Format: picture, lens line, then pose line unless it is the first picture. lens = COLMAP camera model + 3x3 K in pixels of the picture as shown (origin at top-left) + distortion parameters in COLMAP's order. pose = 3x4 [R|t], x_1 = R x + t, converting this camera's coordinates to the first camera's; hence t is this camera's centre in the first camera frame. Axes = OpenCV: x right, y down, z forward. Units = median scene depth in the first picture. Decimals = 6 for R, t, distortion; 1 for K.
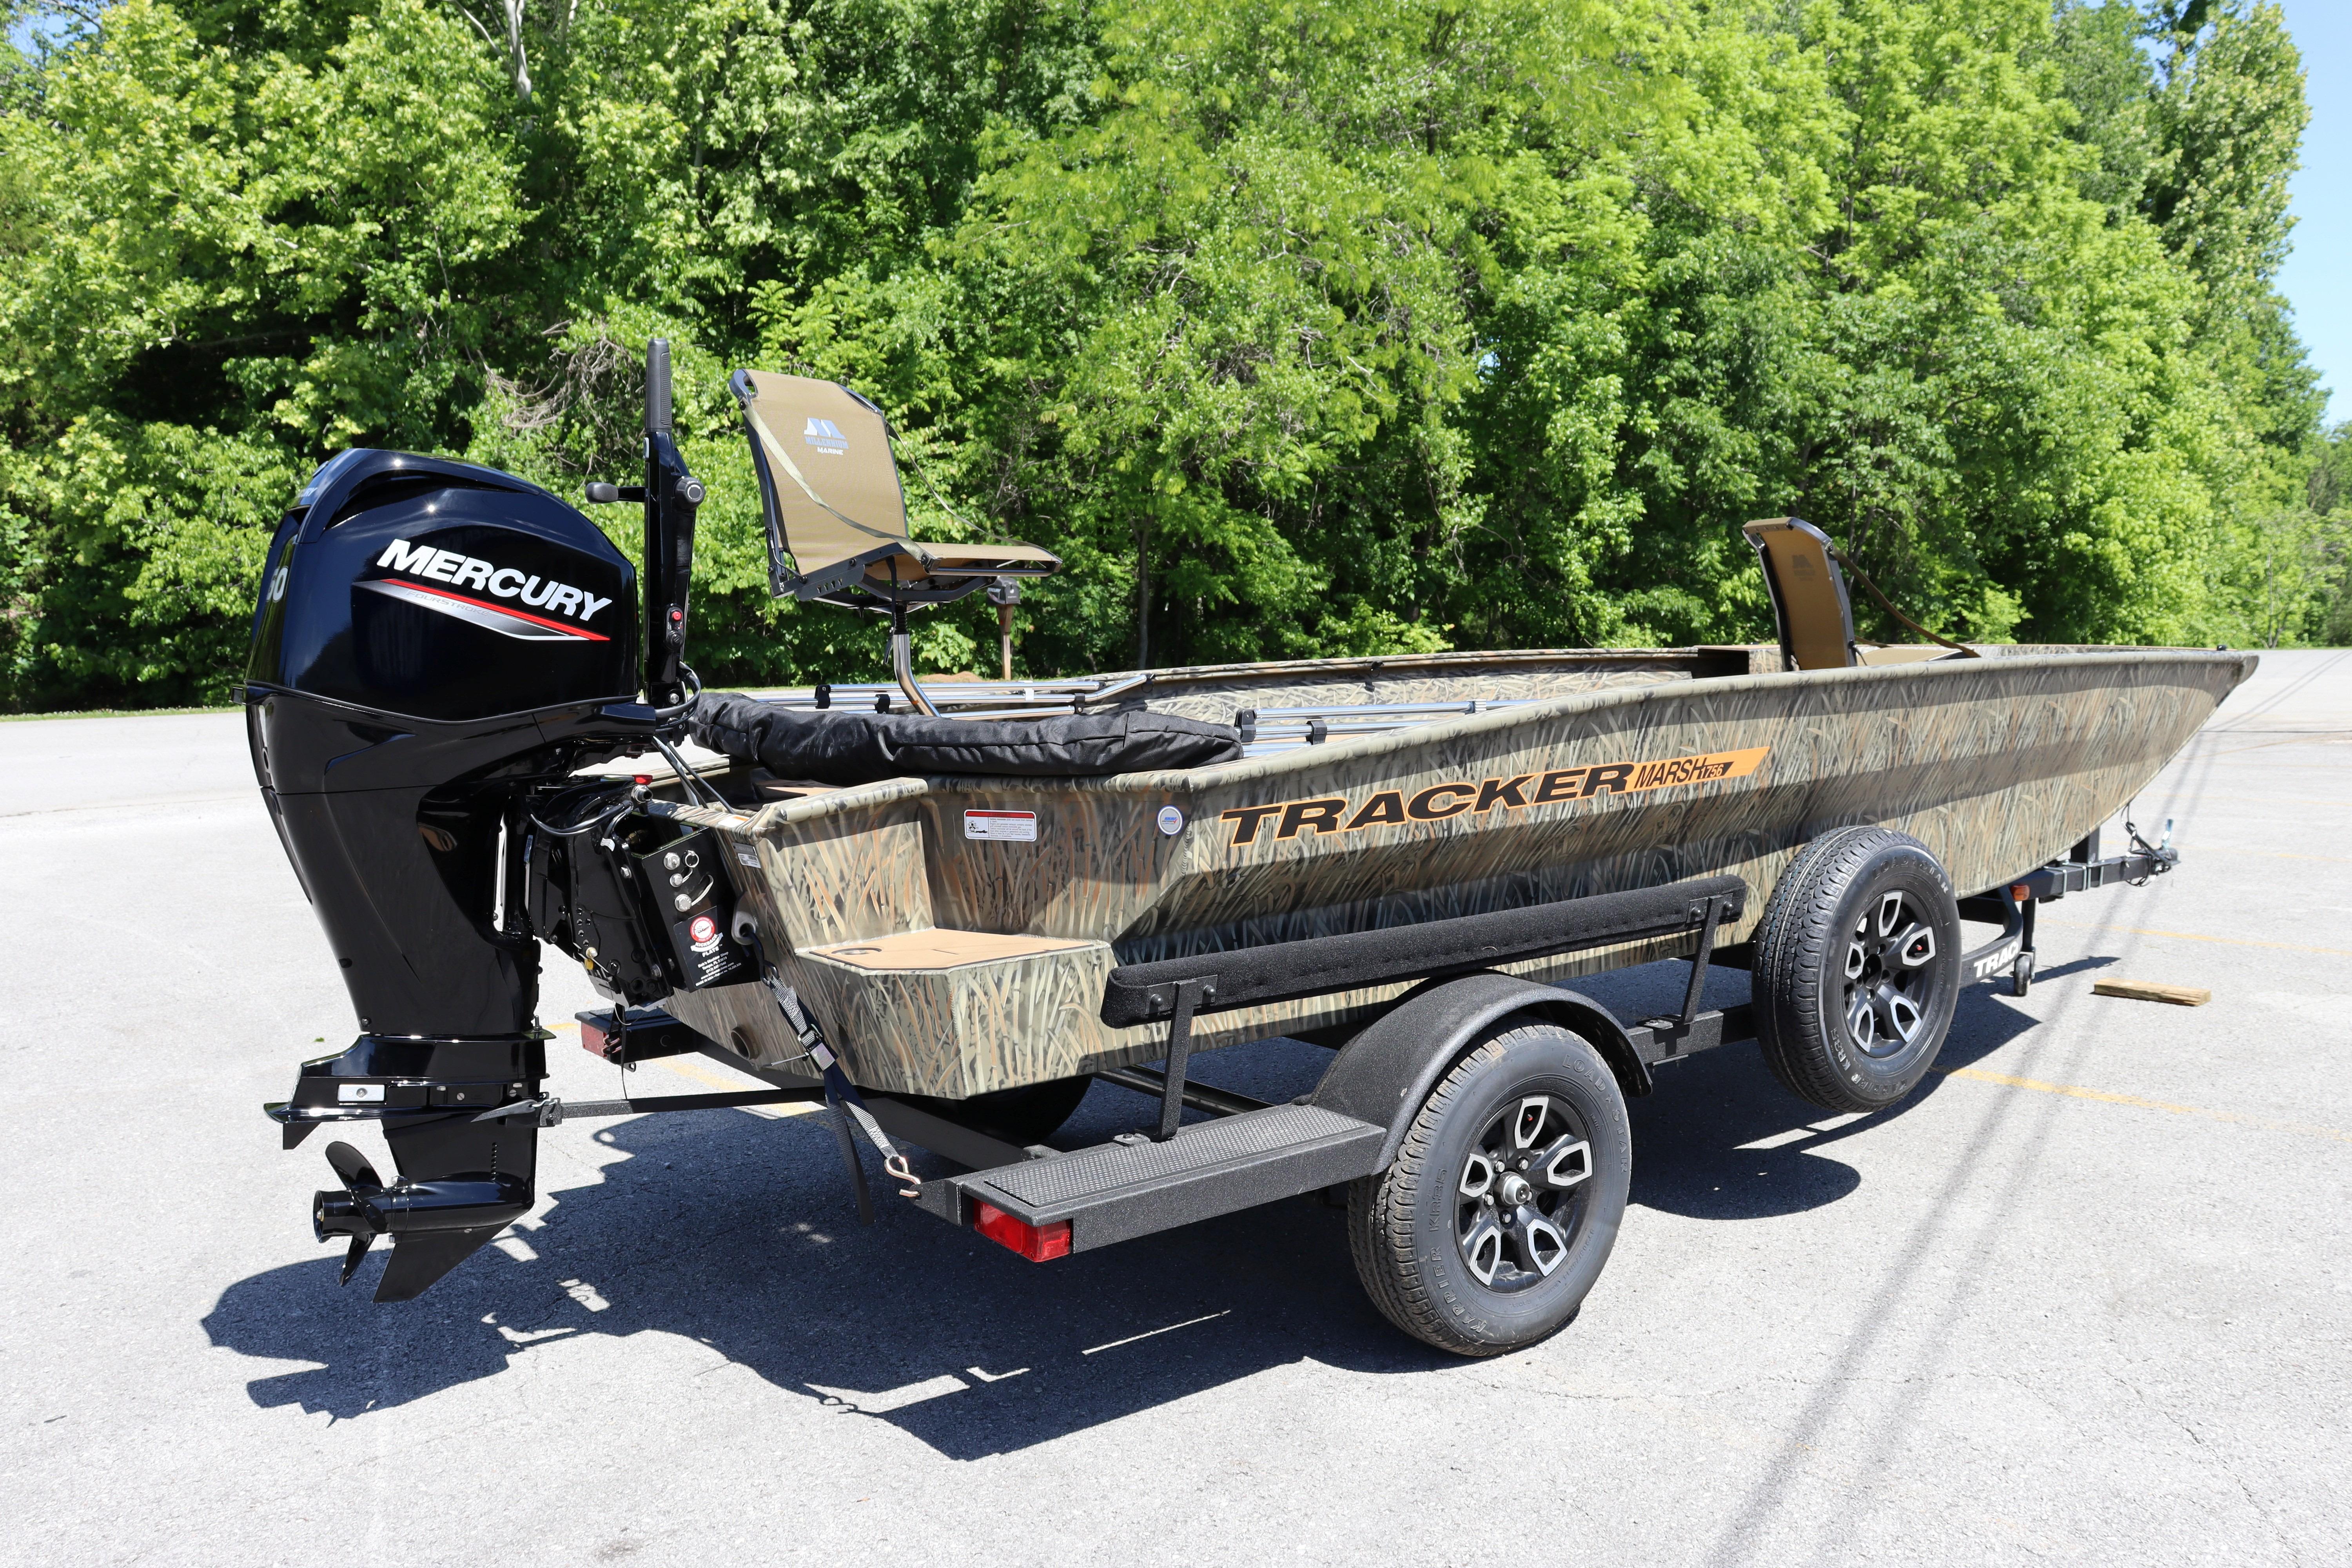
lens RADIAL K [[2023.2, 0, 1179.8], [0, 2023.2, 759.7], [0, 0, 1]] dist [-0.157356, 0.150888]
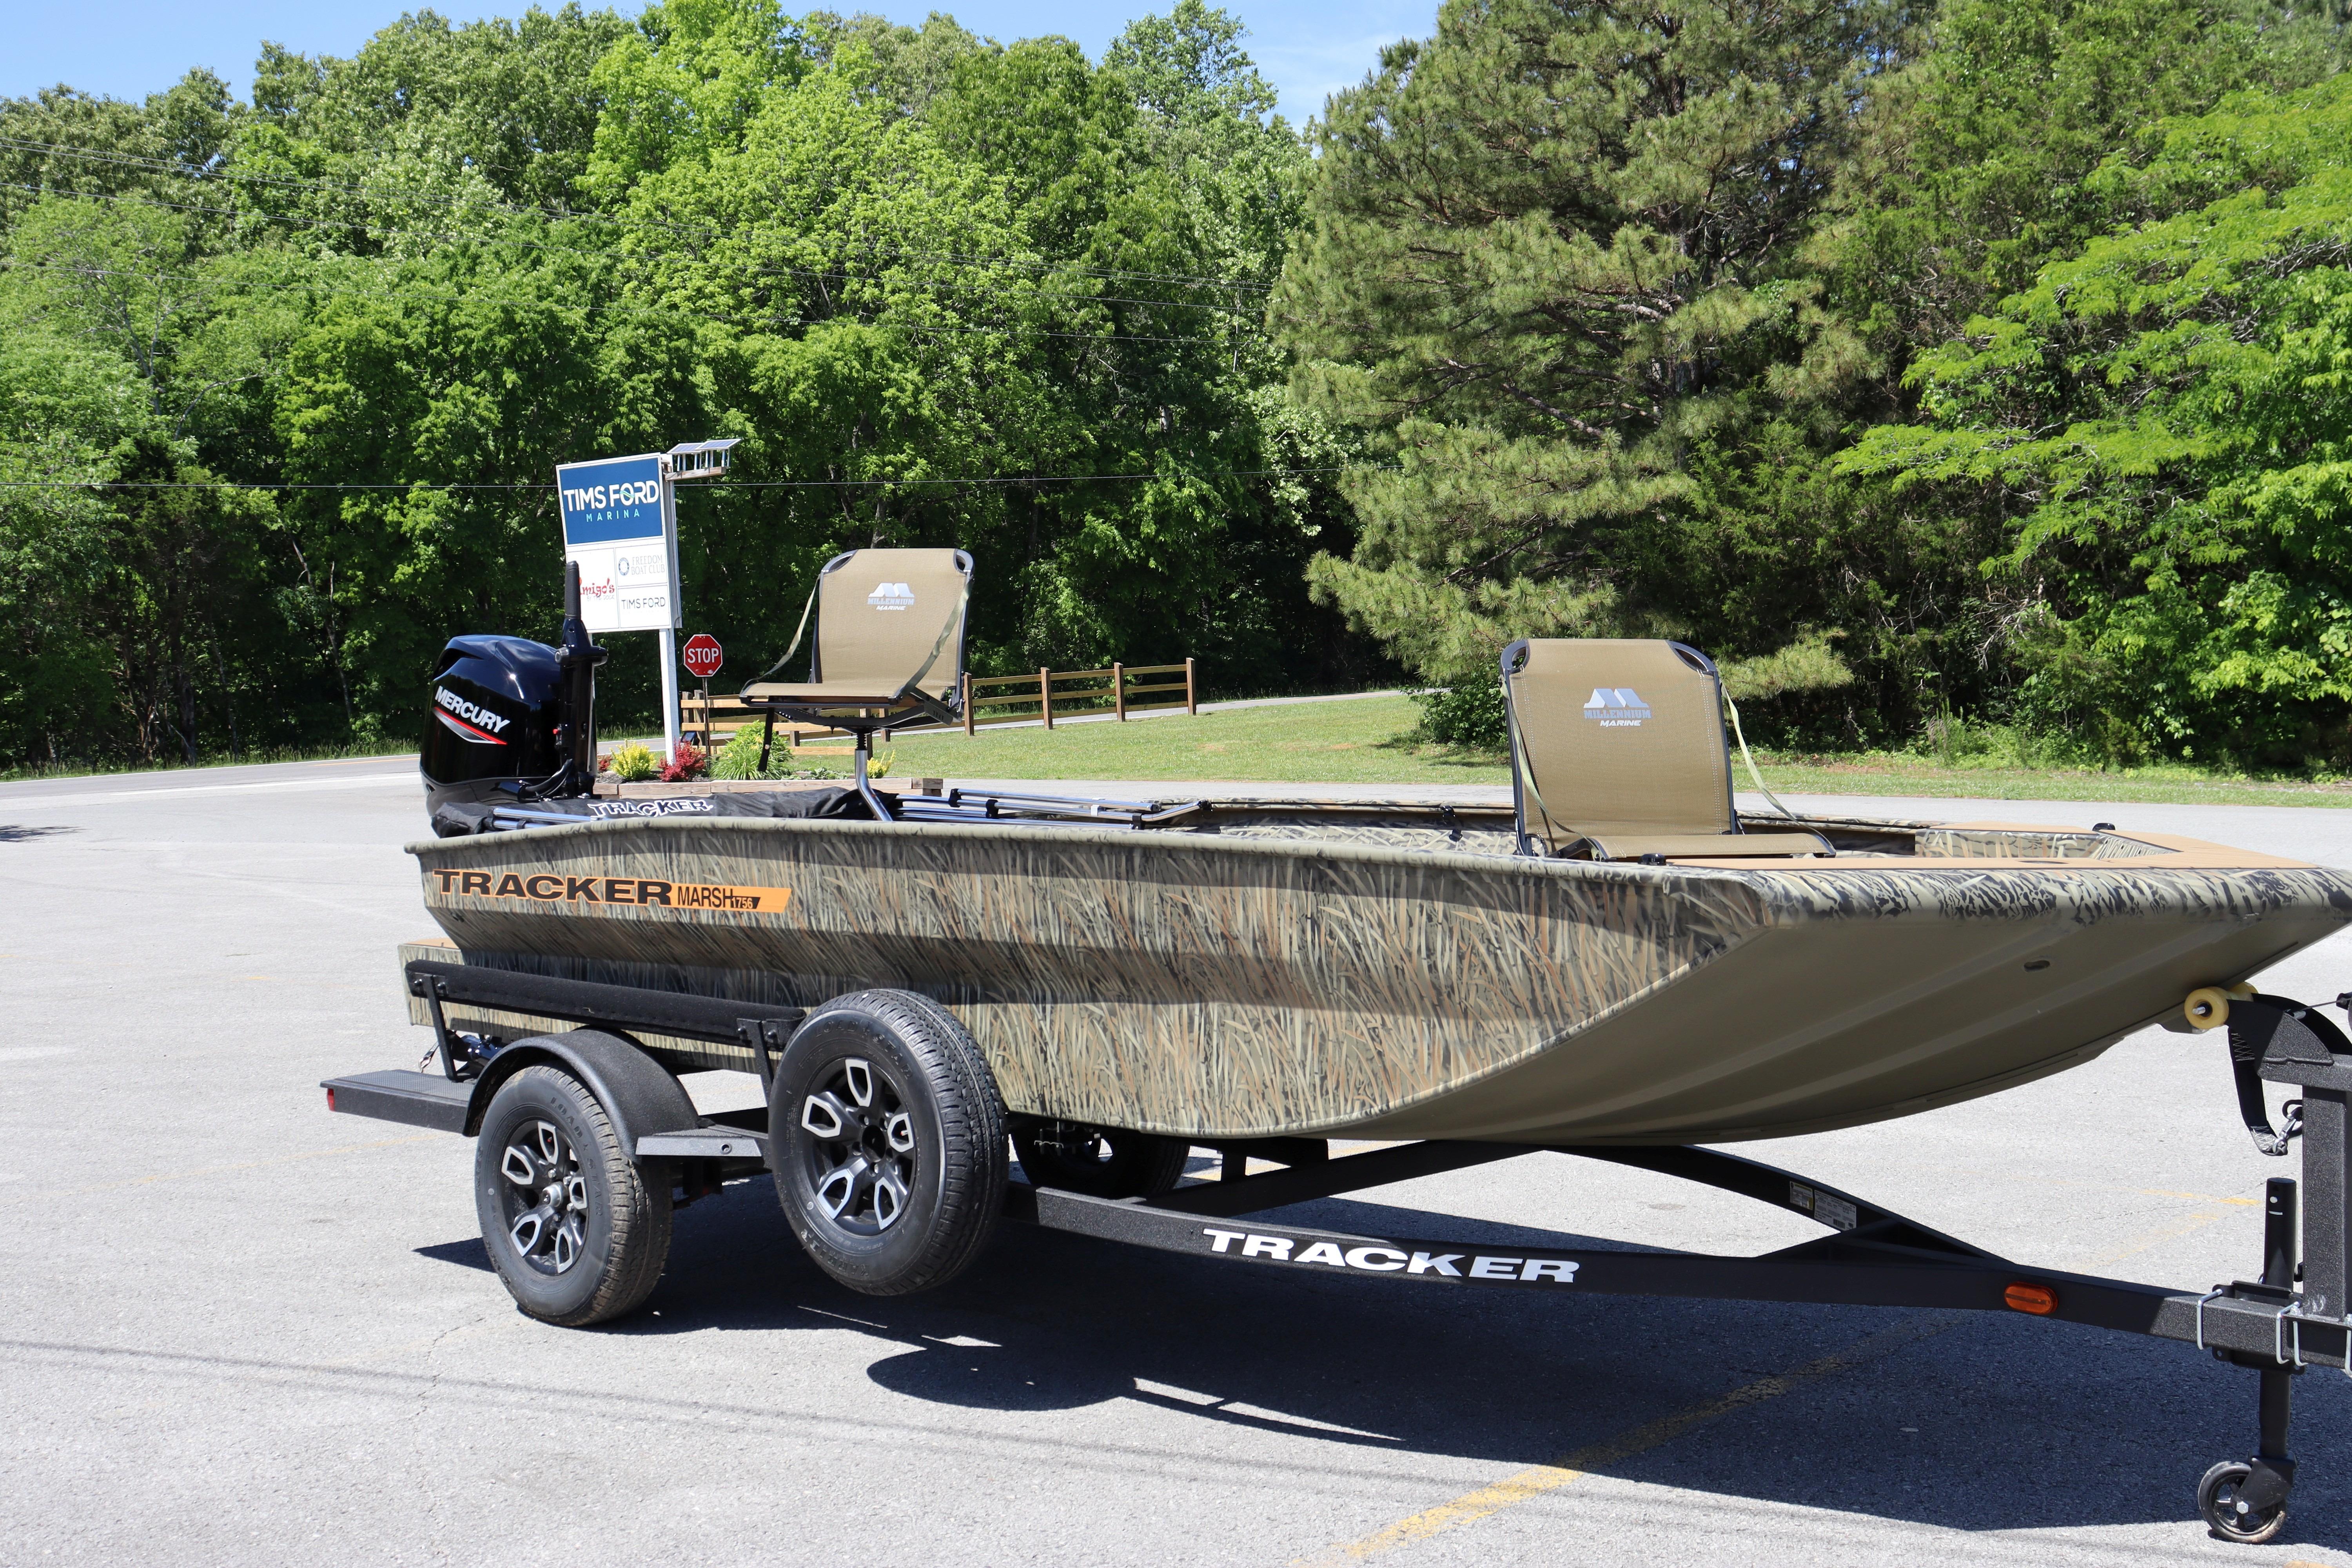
lens RADIAL K [[2801.5, 0, 1178.2], [0, 2801.5, 782.4], [0, 0, 1]] dist [-0.011418, 0.000000]
pose [[0.146346, 0.050120, -0.987963, 0.256400], [-0.078354, 0.996165, 0.038930, -0.019520], [0.986126, 0.071714, 0.149712, 0.142482]]
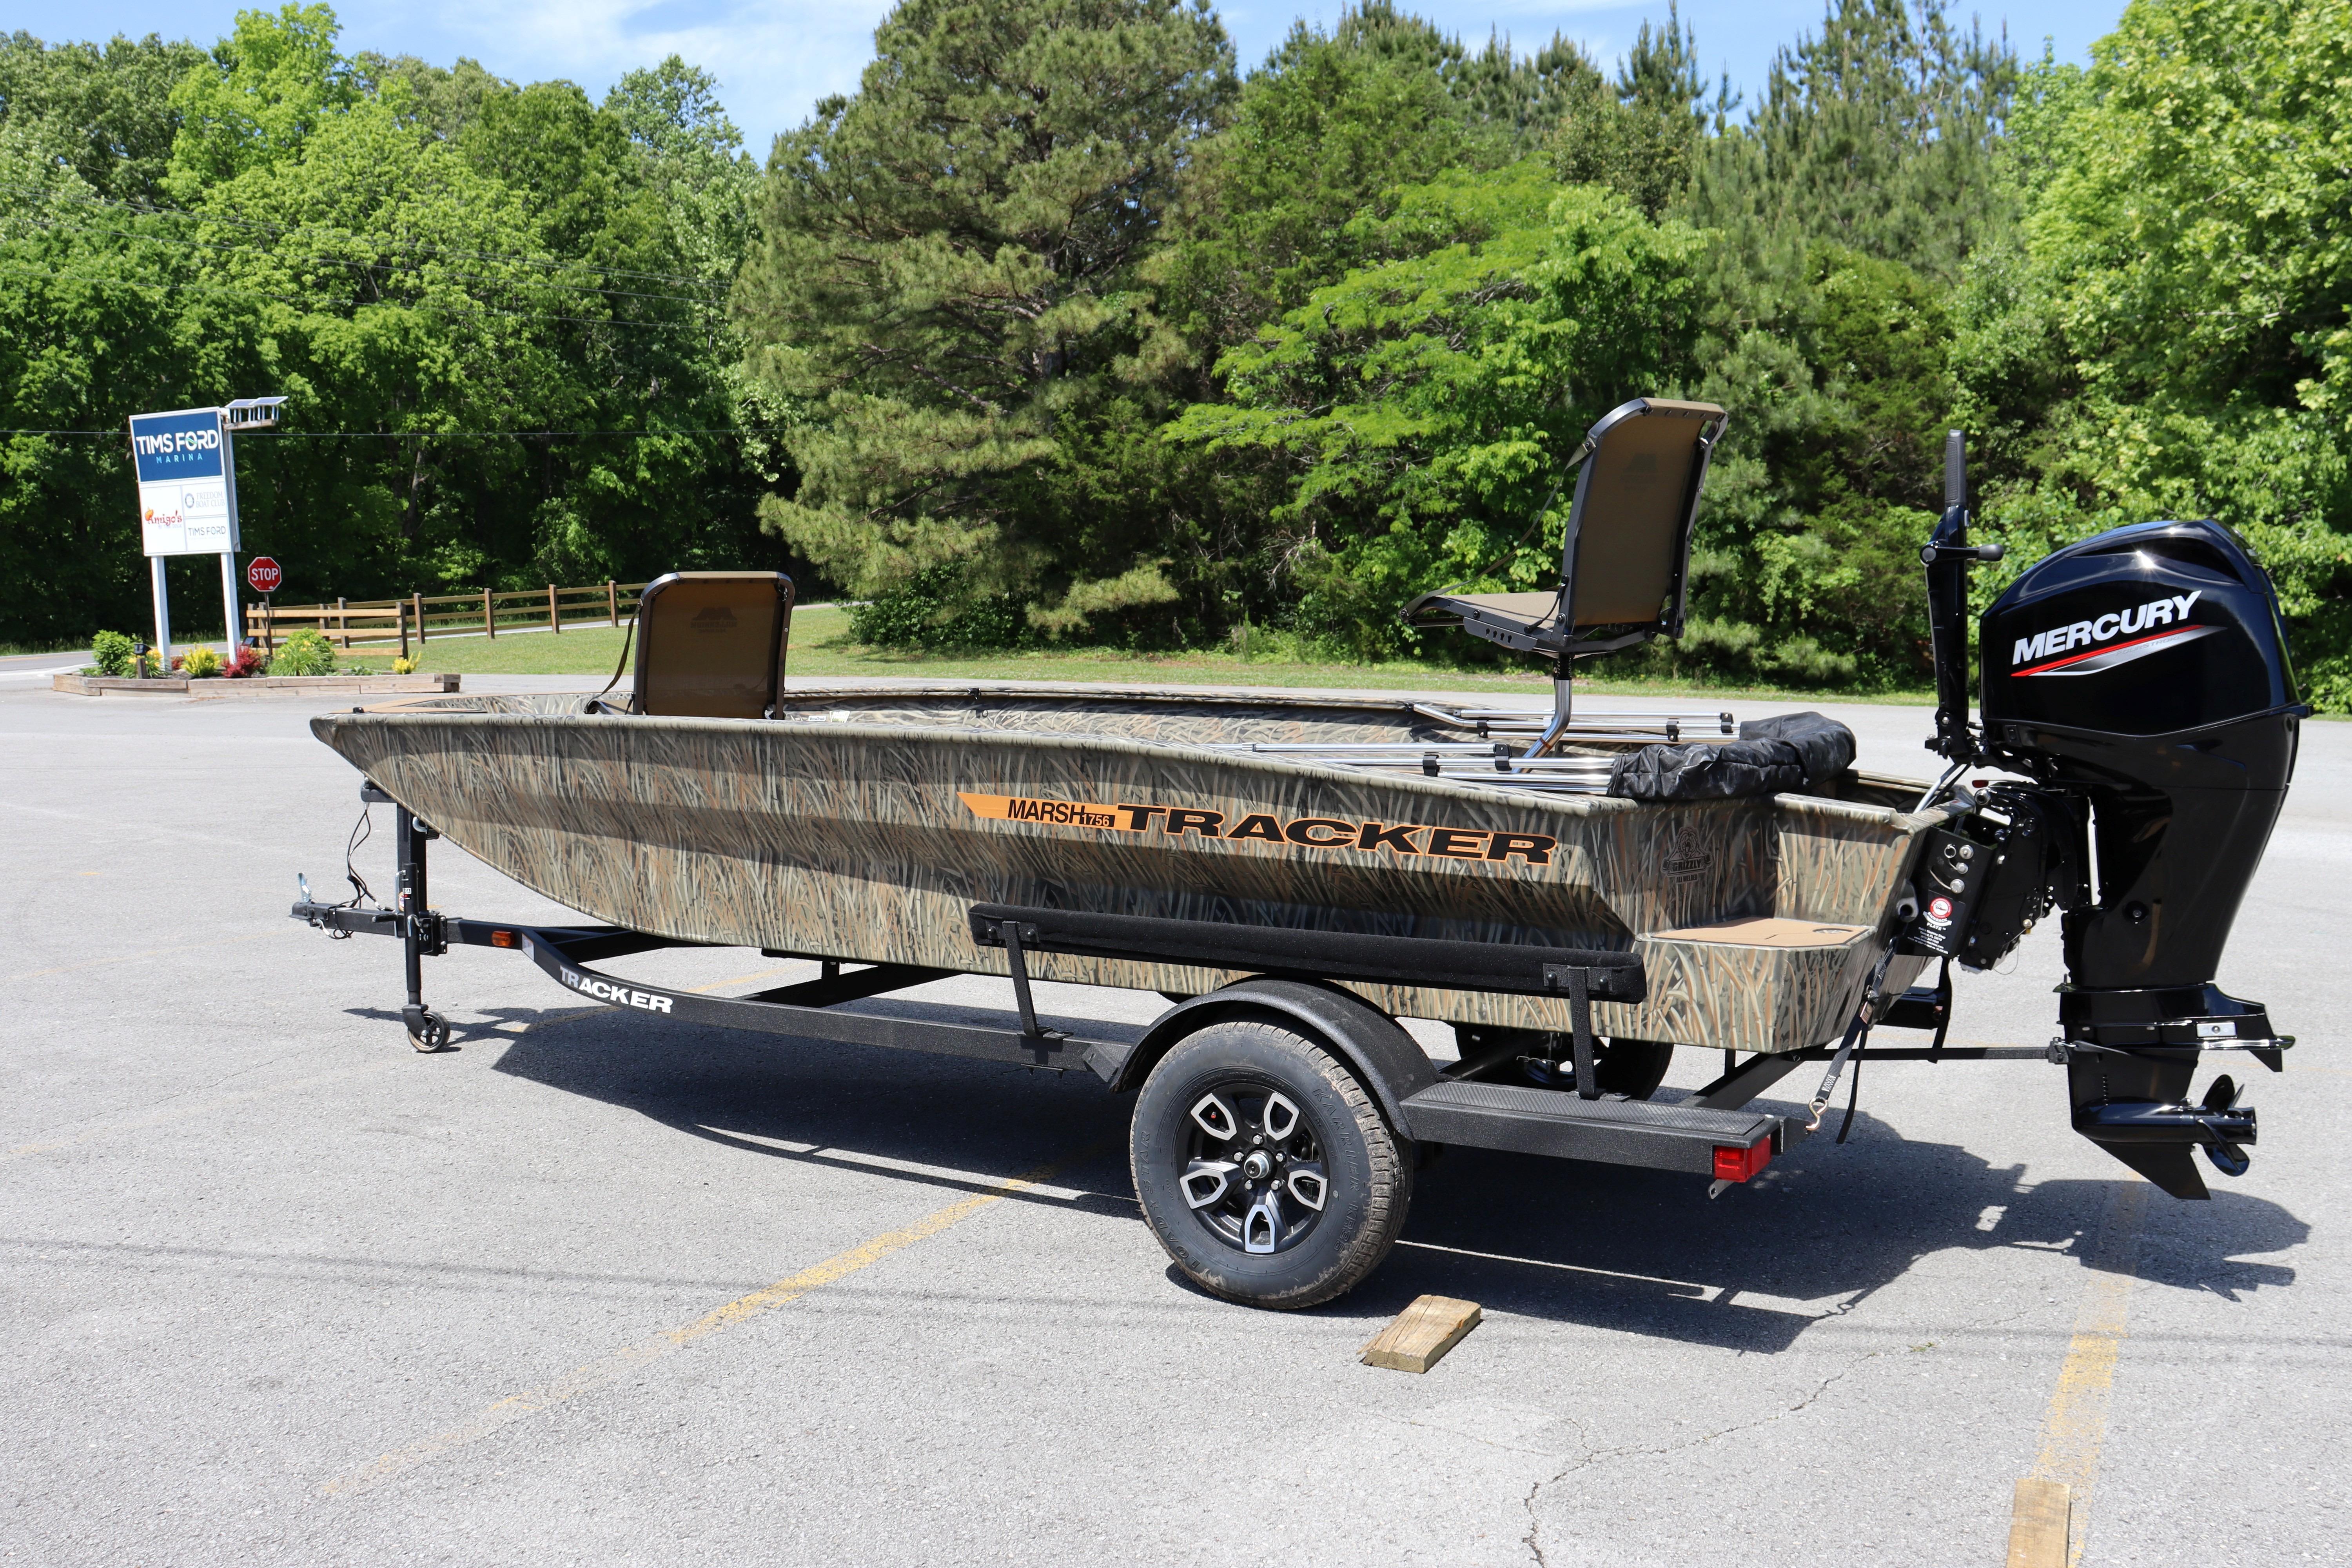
lens RADIAL K [[2142.9, 0, 1179.1], [0, 2142.9, 774.5], [0, 0, 1]] dist [-0.075525, 0.000000]
pose [[0.370586, 0.092825, -0.924148, 0.246146], [-0.083011, 0.994322, 0.066586, -0.020092], [0.925081, 0.052039, 0.376187, 0.152010]]
